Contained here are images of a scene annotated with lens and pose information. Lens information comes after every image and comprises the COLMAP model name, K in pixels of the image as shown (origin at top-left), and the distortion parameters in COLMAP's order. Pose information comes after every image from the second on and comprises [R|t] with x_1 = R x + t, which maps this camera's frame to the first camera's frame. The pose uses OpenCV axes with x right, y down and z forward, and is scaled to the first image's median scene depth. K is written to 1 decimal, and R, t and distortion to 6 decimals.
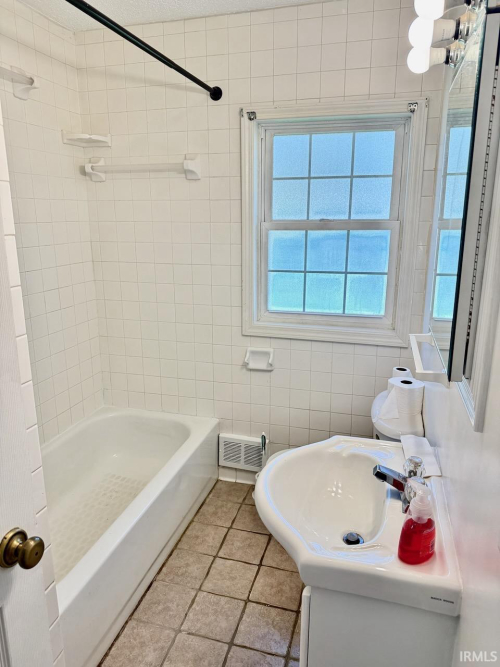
lens RADIAL K [[473.4, 0, 250.0], [0, 473.4, 333.5], [0, 0, 1]] dist [0.049494, -0.066919]
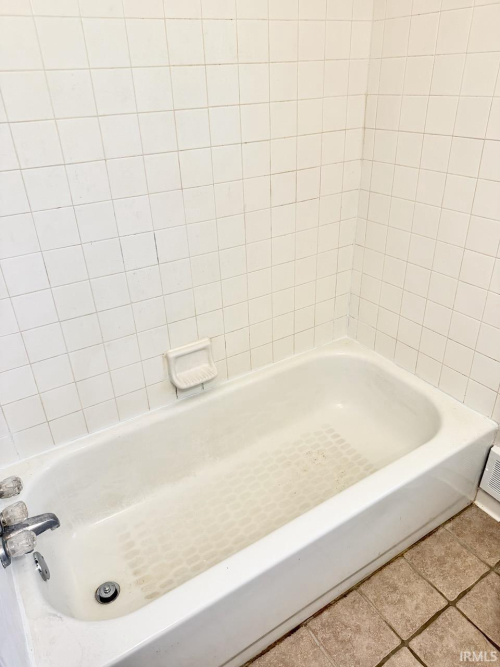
lens RADIAL K [[473.4, 0, 250.0], [0, 473.4, 333.5], [0, 0, 1]] dist [0.049494, -0.066919]
pose [[0.749318, 0.303741, -0.588442, 0.018420], [-0.134451, 0.939877, 0.313935, -0.075468], [0.648418, -0.156120, 0.745105, 0.391687]]
